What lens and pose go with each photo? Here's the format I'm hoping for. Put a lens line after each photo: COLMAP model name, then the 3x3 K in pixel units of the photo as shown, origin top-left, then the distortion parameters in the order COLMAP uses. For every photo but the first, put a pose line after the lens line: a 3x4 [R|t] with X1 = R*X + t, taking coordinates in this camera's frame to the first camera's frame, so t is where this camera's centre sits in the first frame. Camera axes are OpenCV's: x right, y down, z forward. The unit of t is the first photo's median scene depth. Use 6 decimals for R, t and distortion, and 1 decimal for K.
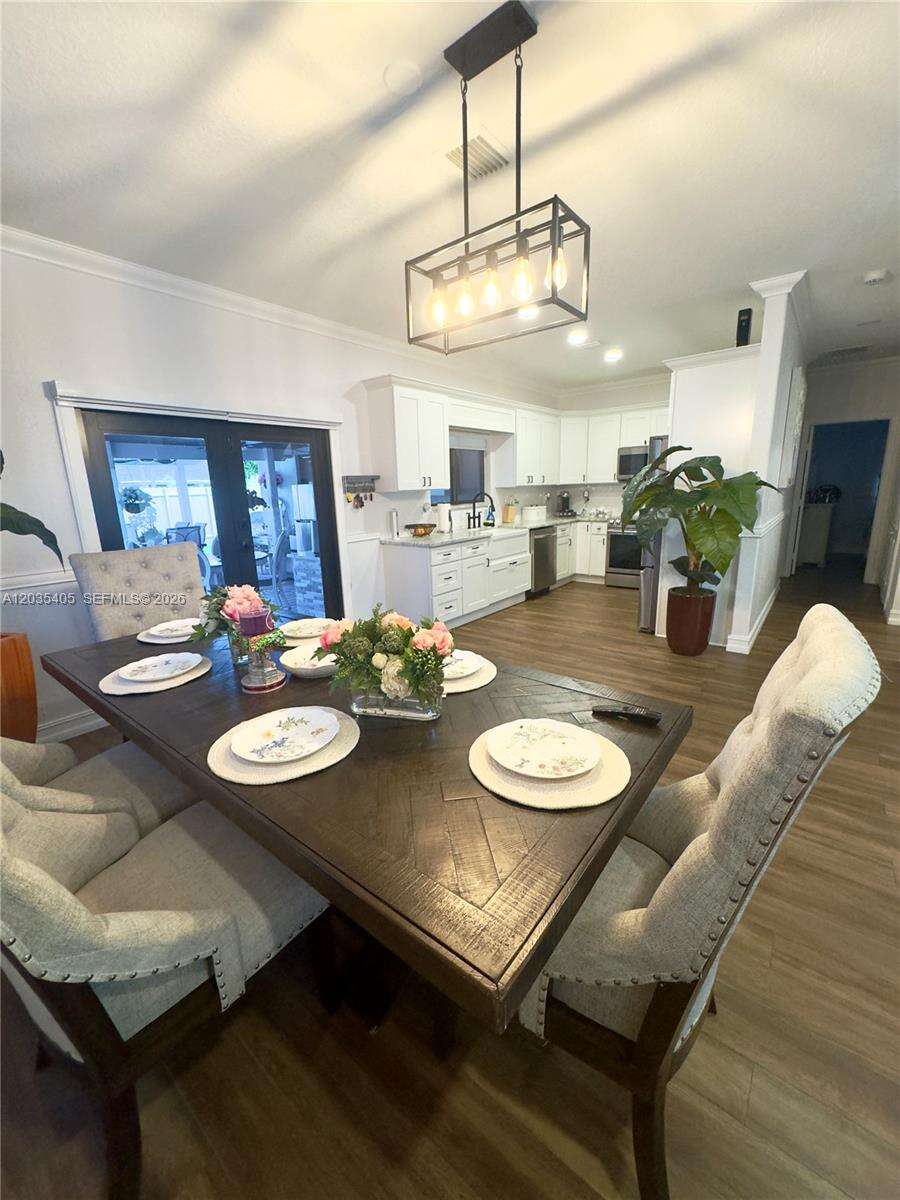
lens RADIAL K [[479.6, 0, 450.8], [0, 479.6, 598.9], [0, 0, 1]] dist [-0.006372, 0.001300]
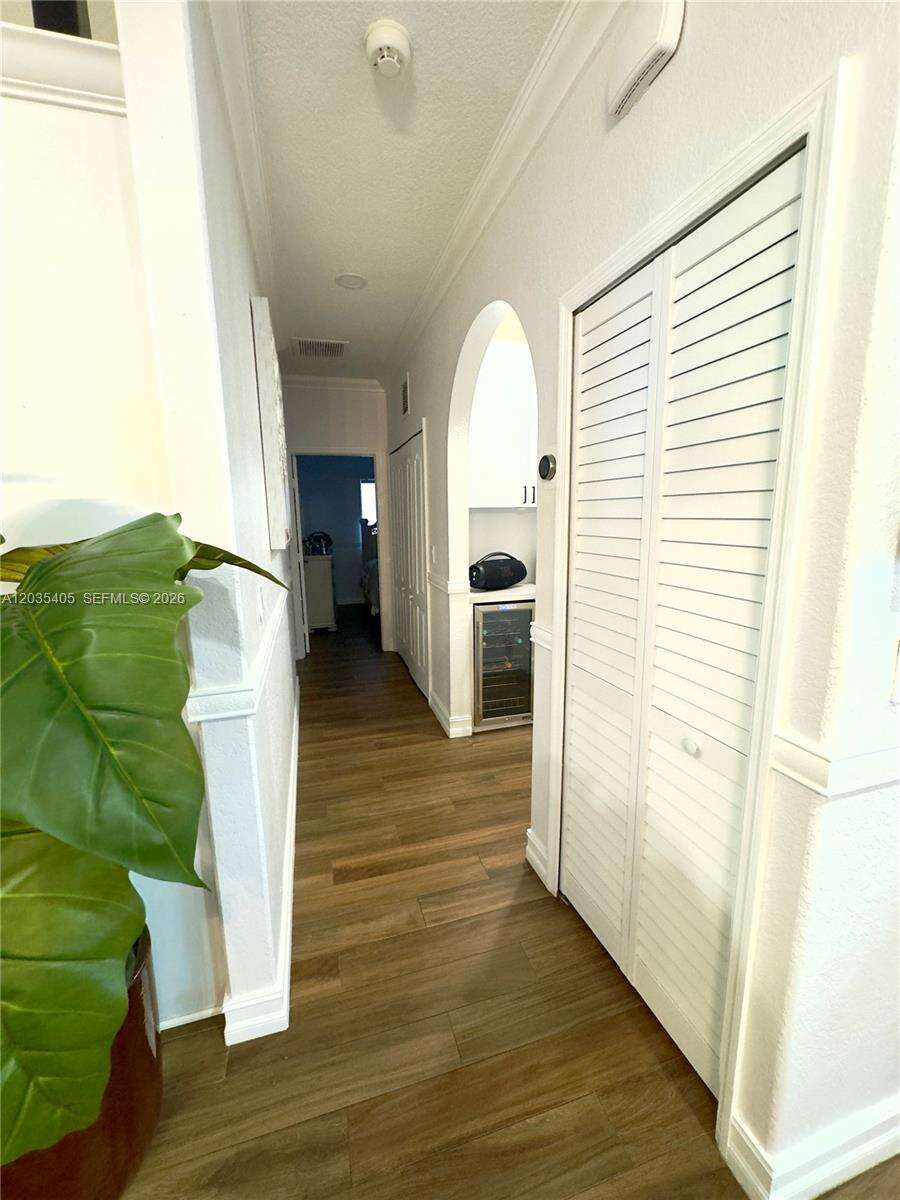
lens RADIAL K [[479.6, 0, 453.3], [0, 479.6, 601.3], [0, 0, 1]] dist [-0.006372, 0.001300]
pose [[0.575985, -0.122644, 0.808208, 0.502998], [0.185742, 0.982456, 0.016713, -0.197061], [-0.796079, 0.140491, 0.588660, 0.735385]]
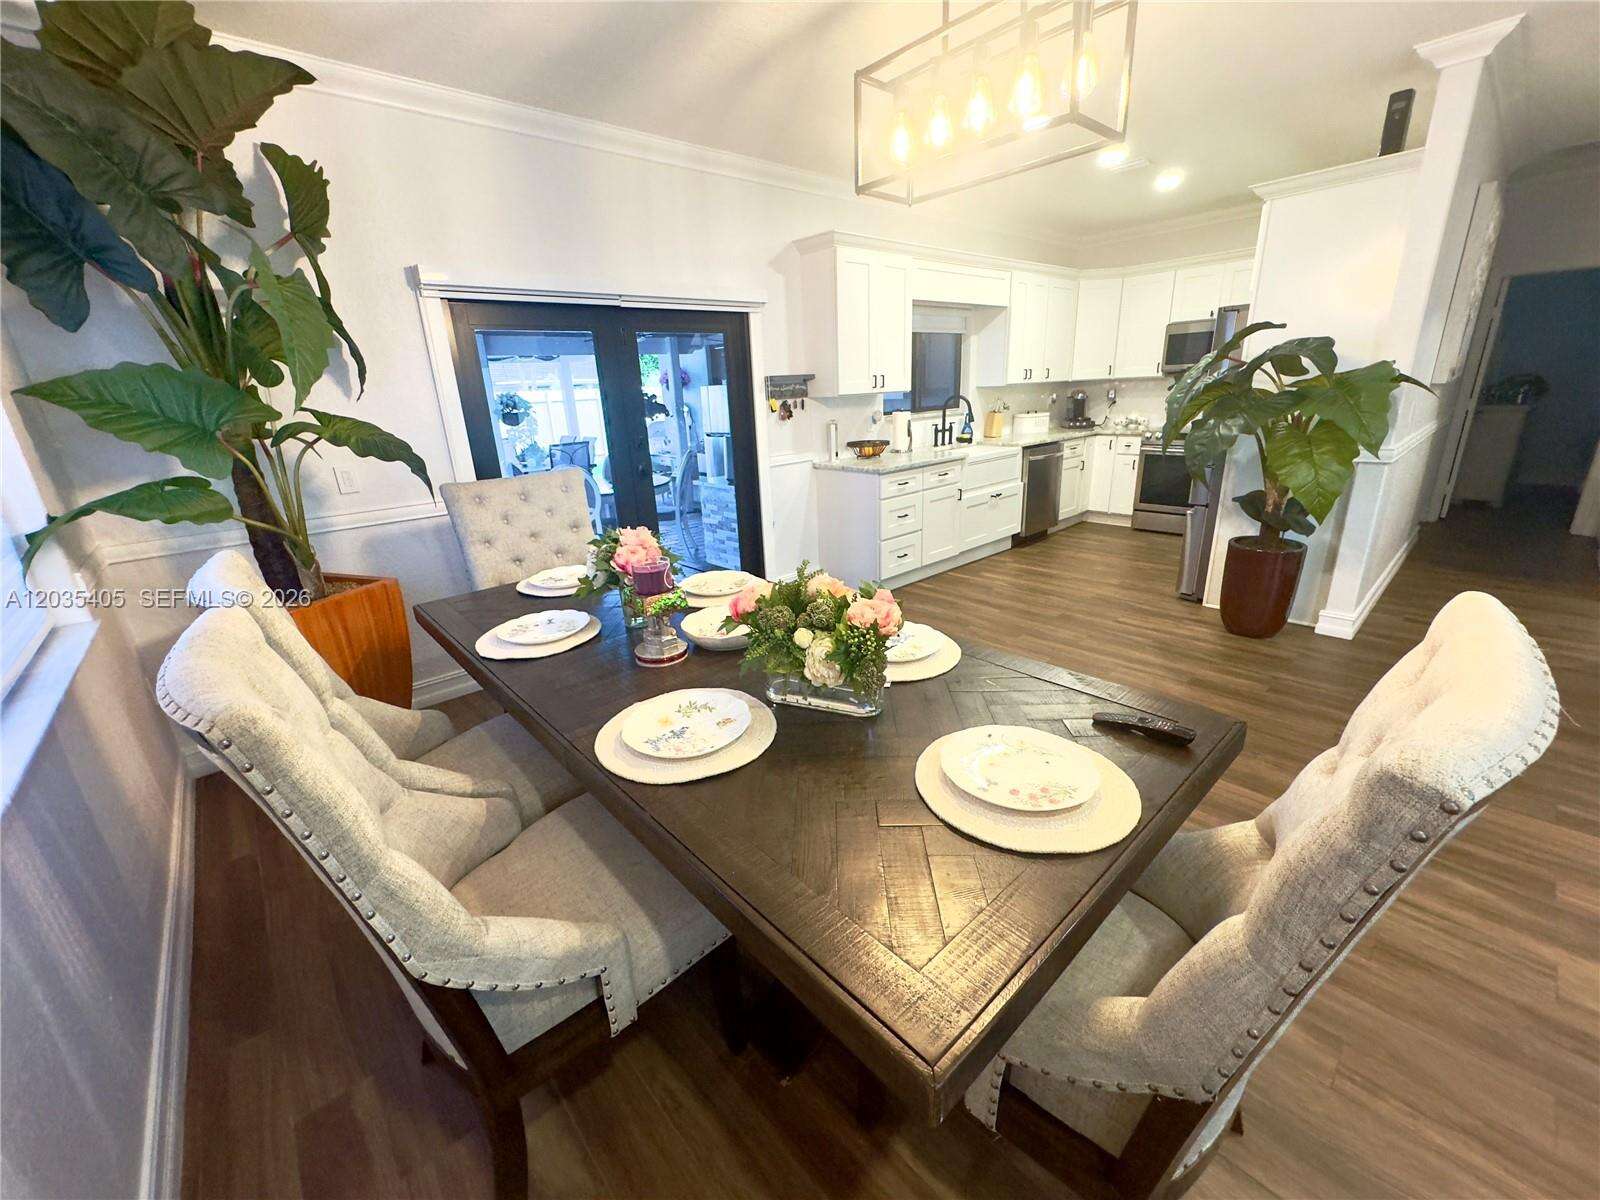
lens RADIAL K [[639.5, 0, 799.9], [0, 639.5, 597.2], [0, 0, 1]] dist [-0.006372, 0.001300]
pose [[0.985824, 0.038625, -0.163275, 0.004015], [-0.023105, 0.995122, 0.095910, -0.012874], [0.166183, -0.090778, 0.981908, -0.000700]]
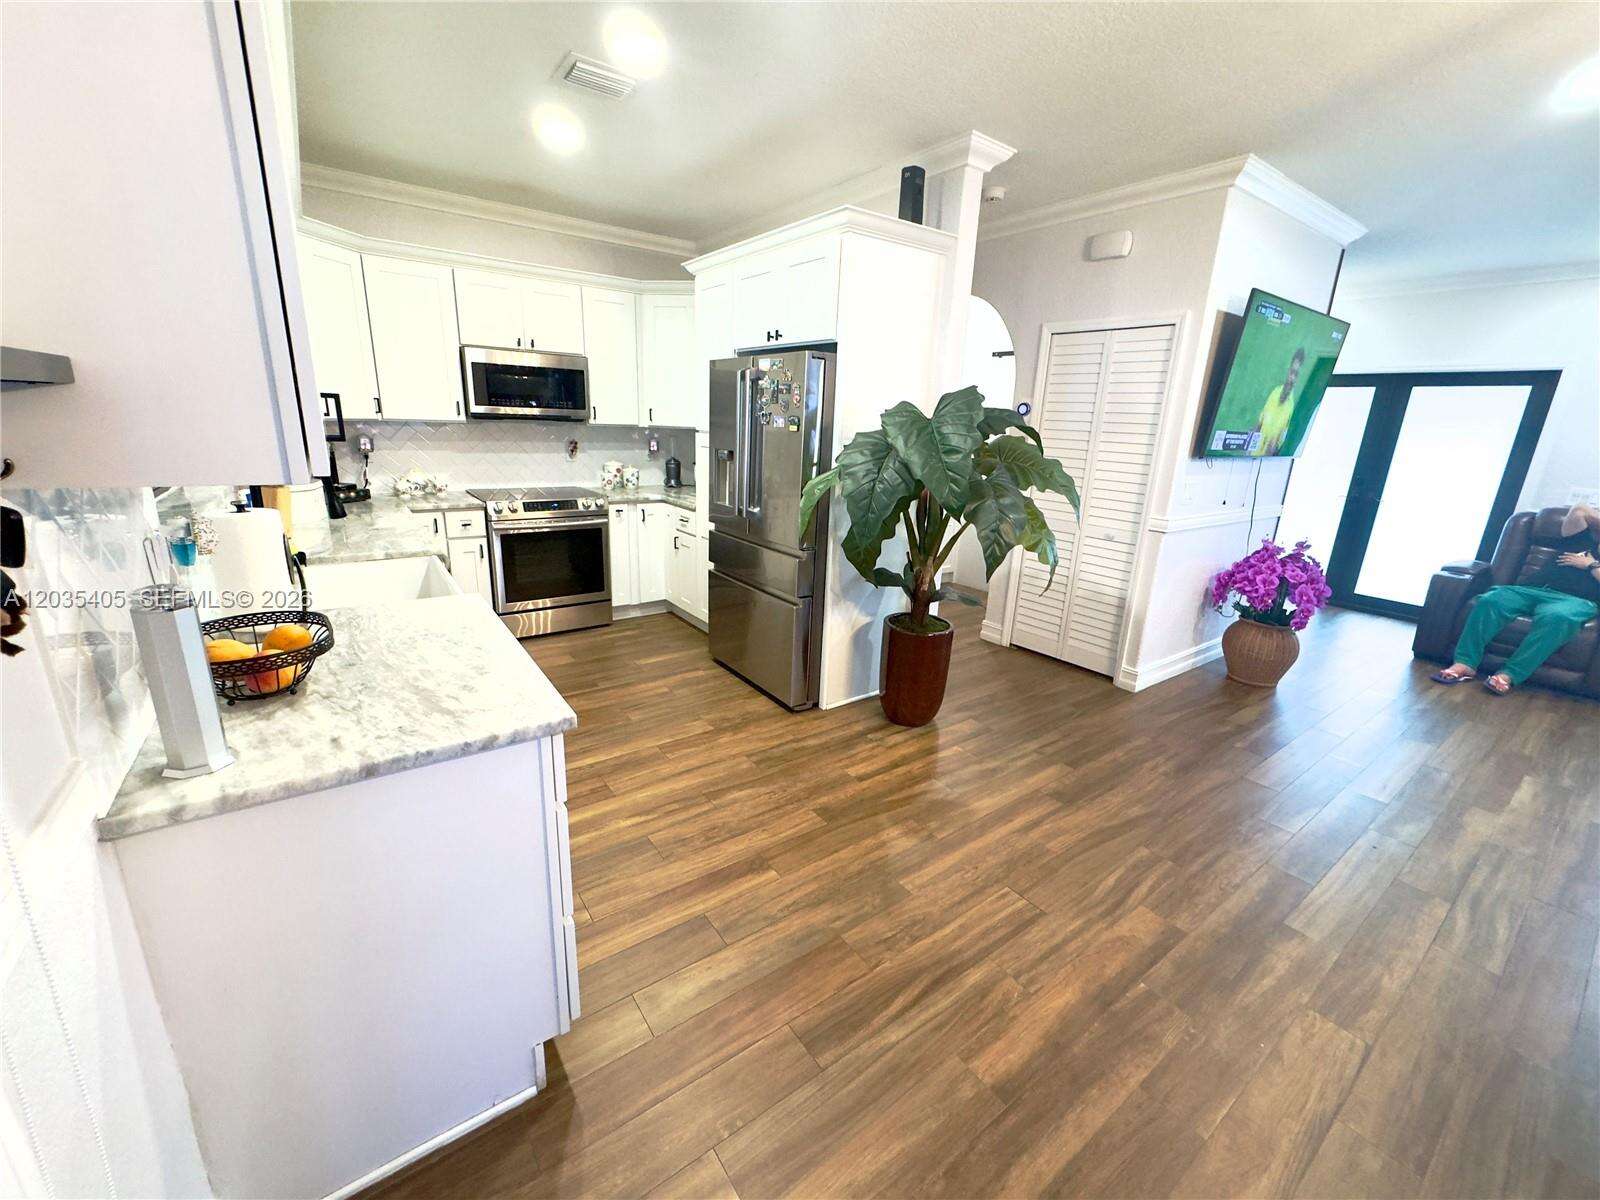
lens RADIAL K [[639.5, 0, 799.4], [0, 639.5, 600.0], [0, 0, 1]] dist [-0.006372, 0.001300]
pose [[0.271527, -0.224140, 0.935967, -0.342665], [0.175157, 0.967770, 0.180943, -0.247758], [-0.946358, 0.114810, 0.302036, 0.999423]]
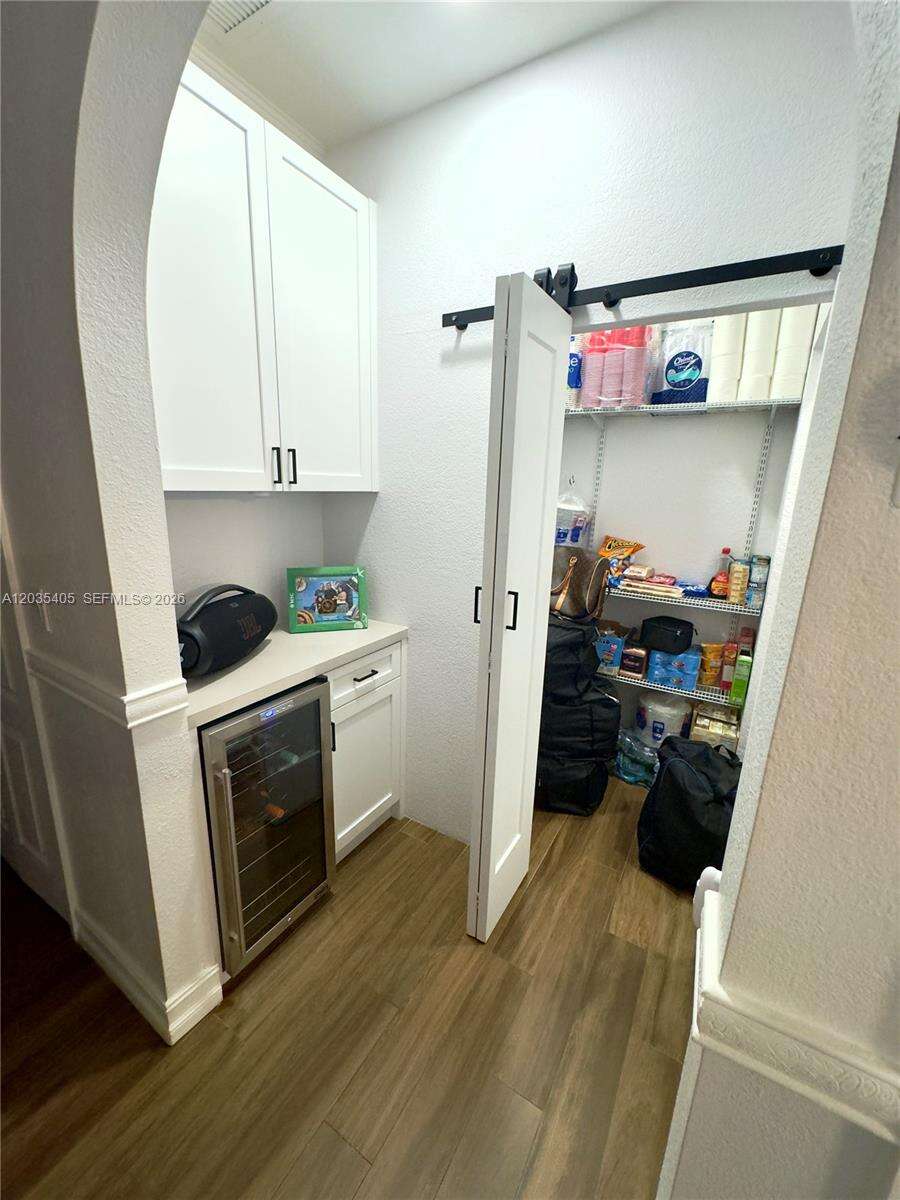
lens RADIAL K [[479.6, 0, 449.6], [0, 479.6, 600.9], [0, 0, 1]] dist [-0.006372, 0.001300]
pose [[-0.117546, -0.204227, 0.971841, 0.873171], [0.206276, 0.952259, 0.225061, -0.302741], [-0.971408, 0.226923, -0.069807, 1.038229]]
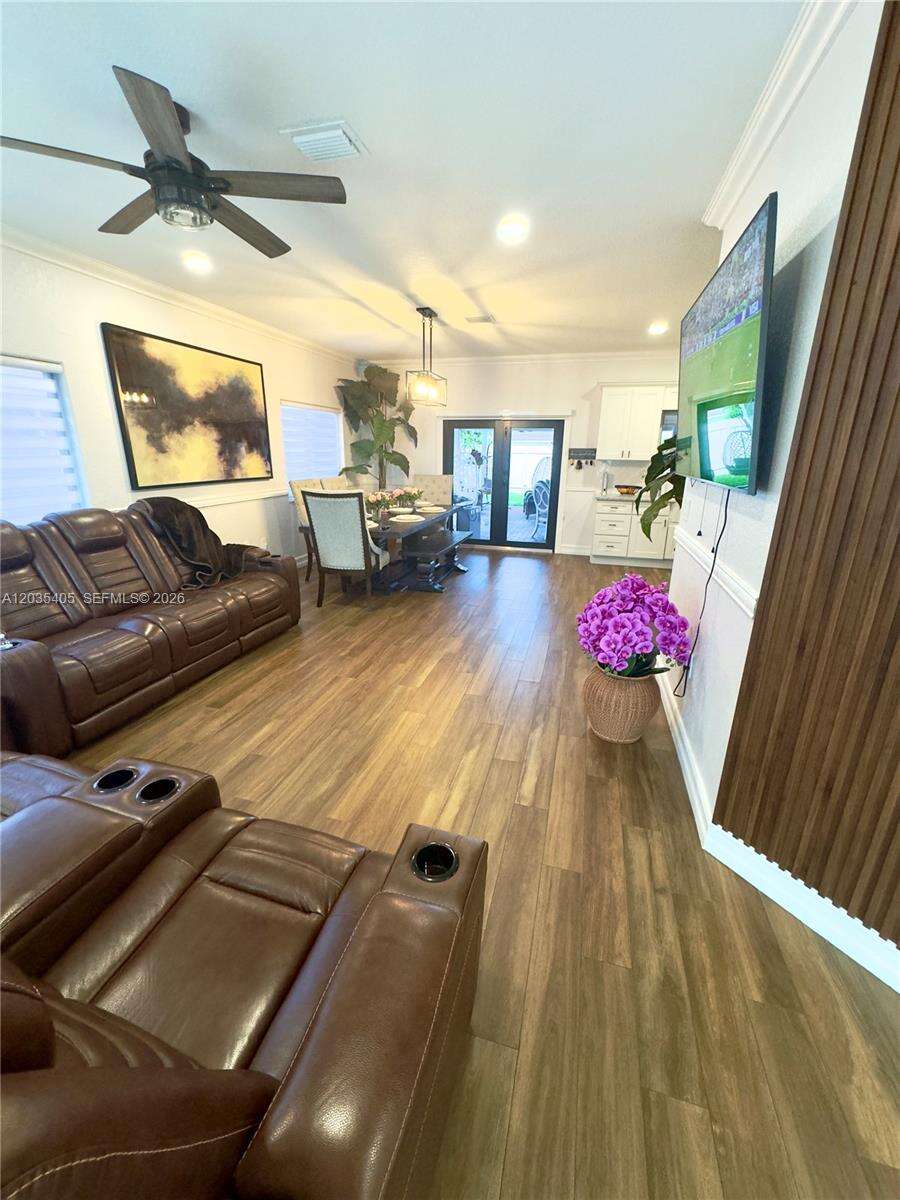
lens RADIAL K [[479.6, 0, 450.6], [0, 479.6, 600.5], [0, 0, 1]] dist [-0.006372, 0.001300]
pose [[0.388192, 0.310103, -0.867838, 1.435774], [-0.235572, 0.943791, 0.231870, -0.064320], [0.890962, 0.114428, 0.439424, -0.009522]]
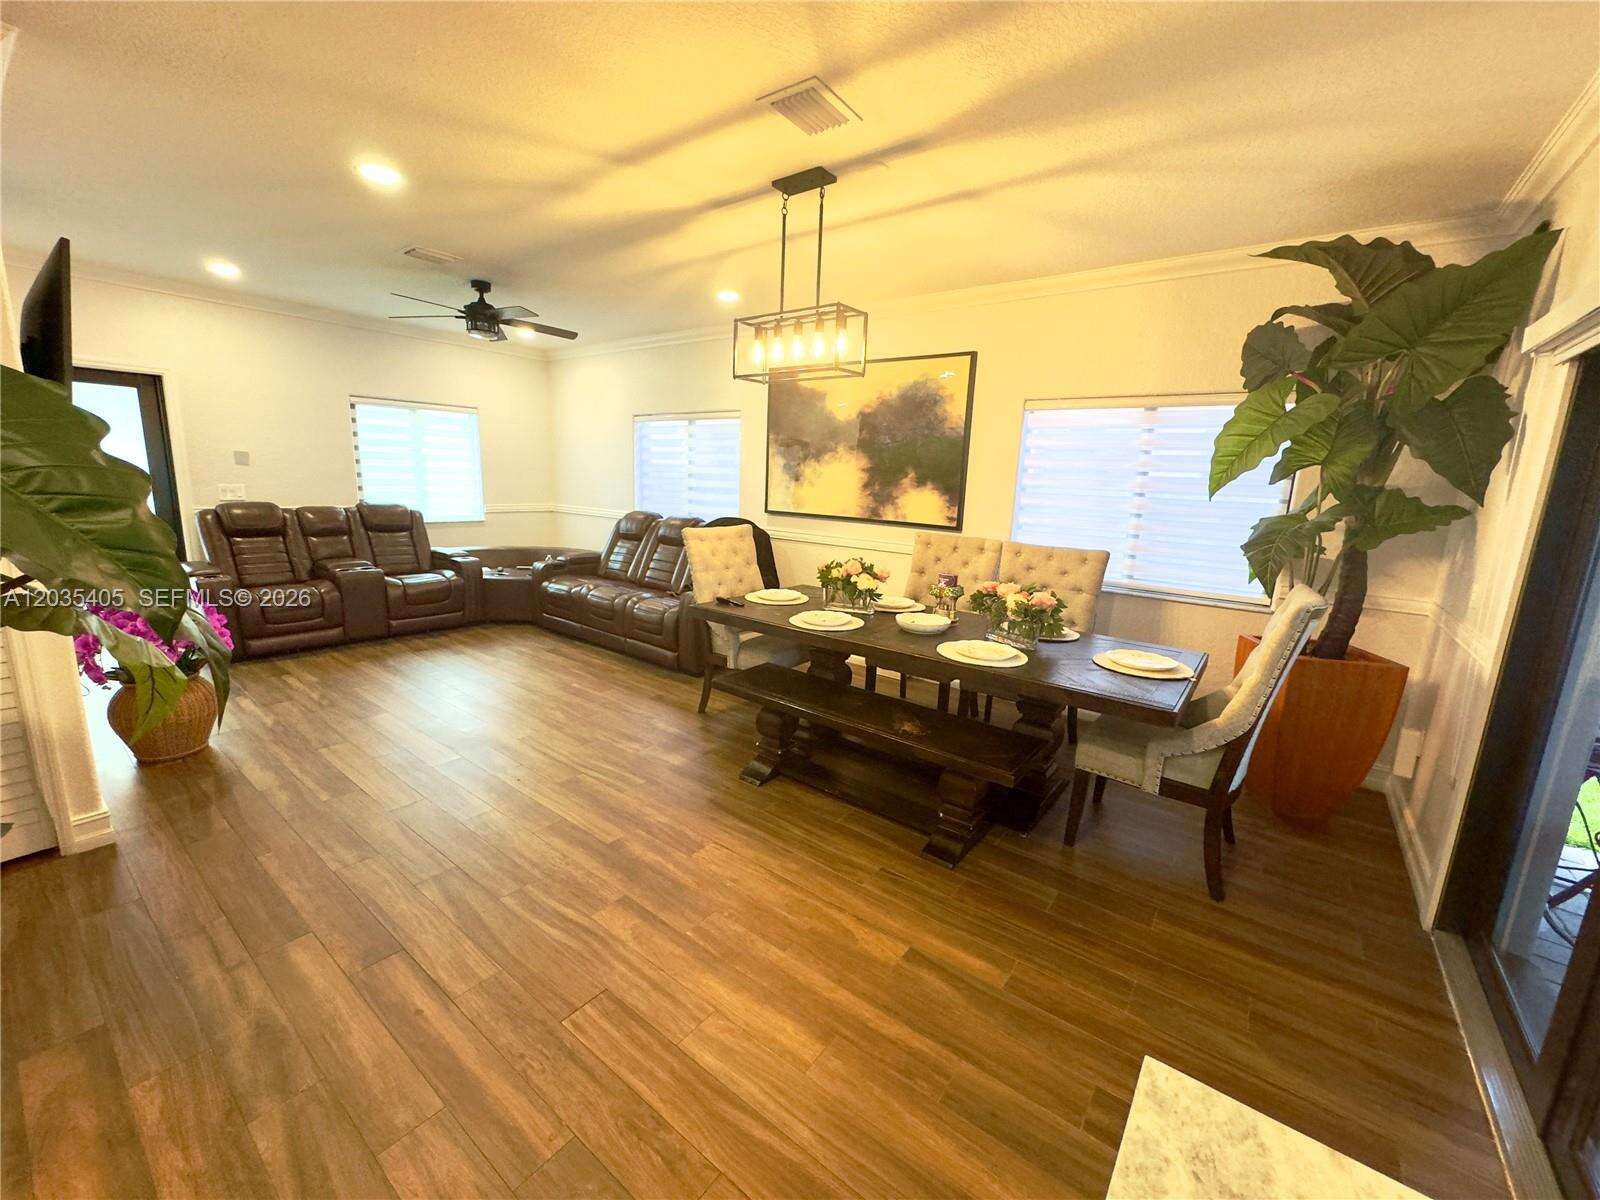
lens RADIAL K [[639.5, 0, 802.4], [0, 639.5, 598.0], [0, 0, 1]] dist [-0.006372, 0.001300]
pose [[-0.999732, -0.004565, -0.022702, 0.051453], [-0.013501, 0.911413, 0.411270, -0.343028], [0.018814, 0.411466, -0.911231, 1.349601]]
